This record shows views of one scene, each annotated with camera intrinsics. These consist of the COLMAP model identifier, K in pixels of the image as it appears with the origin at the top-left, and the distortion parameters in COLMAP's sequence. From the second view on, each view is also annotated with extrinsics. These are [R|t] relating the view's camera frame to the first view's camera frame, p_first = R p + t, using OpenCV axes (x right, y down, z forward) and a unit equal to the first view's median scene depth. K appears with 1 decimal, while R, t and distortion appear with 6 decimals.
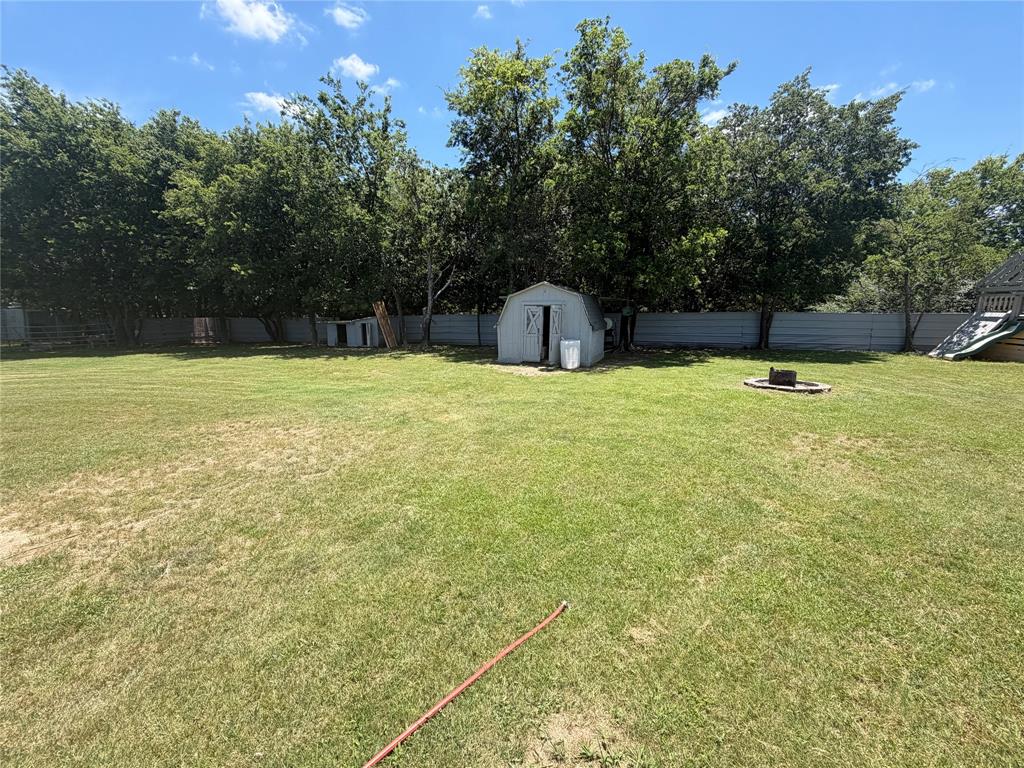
lens RADIAL K [[407.6, 0, 507.3], [0, 407.6, 385.5], [0, 0, 1]] dist [0.000643, 0.000587]
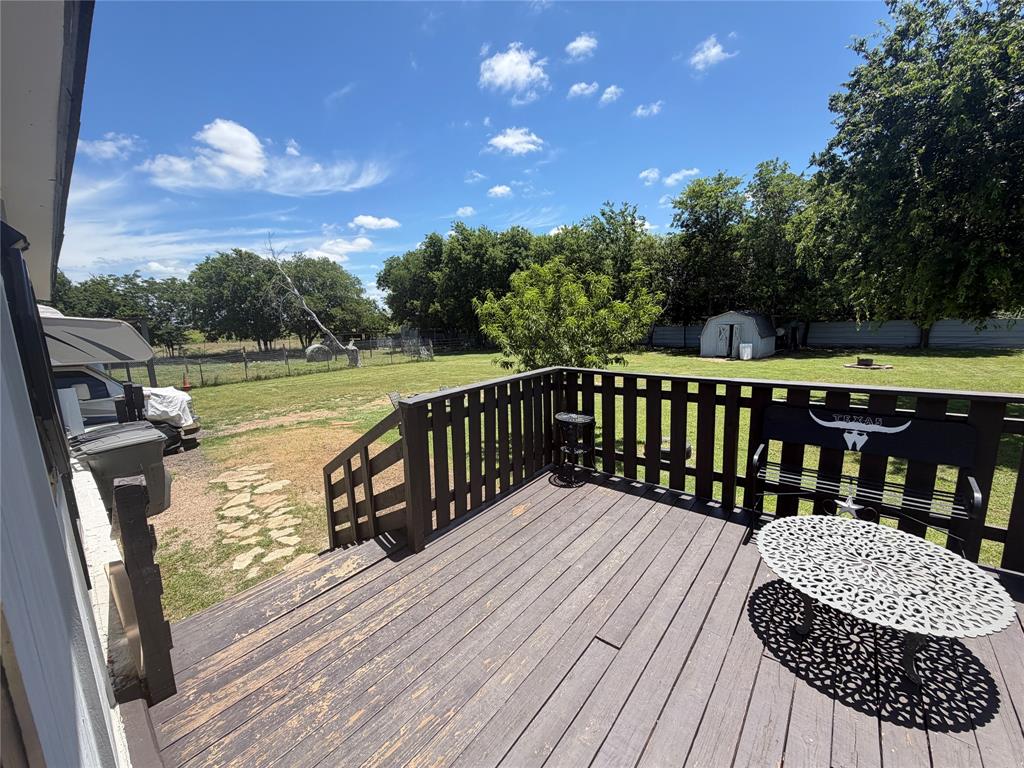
lens RADIAL K [[407.6, 0, 507.3], [0, 407.6, 385.5], [0, 0, 1]] dist [0.000643, 0.000587]
pose [[0.902715, 0.033162, -0.428958, -0.014768], [-0.034243, 0.999400, 0.005198, 0.082636], [0.428873, 0.009996, 0.903309, -0.888913]]
